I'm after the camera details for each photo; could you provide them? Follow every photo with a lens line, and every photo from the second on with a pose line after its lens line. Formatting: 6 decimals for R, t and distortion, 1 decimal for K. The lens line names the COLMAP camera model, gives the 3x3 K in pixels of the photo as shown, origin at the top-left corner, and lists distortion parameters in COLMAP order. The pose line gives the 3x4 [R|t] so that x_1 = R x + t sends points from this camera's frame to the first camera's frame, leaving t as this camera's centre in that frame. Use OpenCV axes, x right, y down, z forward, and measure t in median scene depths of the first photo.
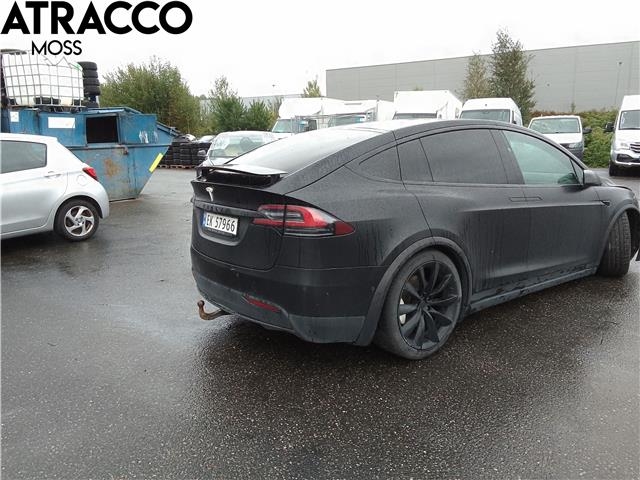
lens RADIAL K [[502.2, 0, 332.1], [0, 502.2, 239.1], [0, 0, 1]] dist [0.076955, -0.117038]
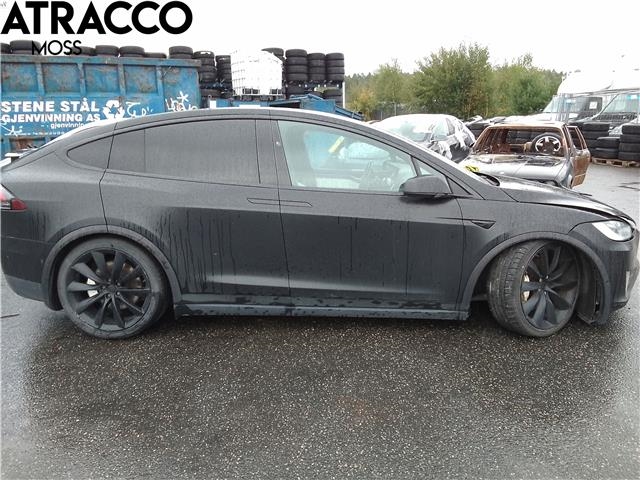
lens RADIAL K [[502.2, 0, 332.1], [0, 502.2, 239.1], [0, 0, 1]] dist [0.076955, -0.117038]
pose [[0.762413, 0.152215, -0.628934, 1.167263], [-0.127494, 0.988223, 0.084619, -0.118709], [0.634407, 0.015671, 0.772840, 0.471858]]
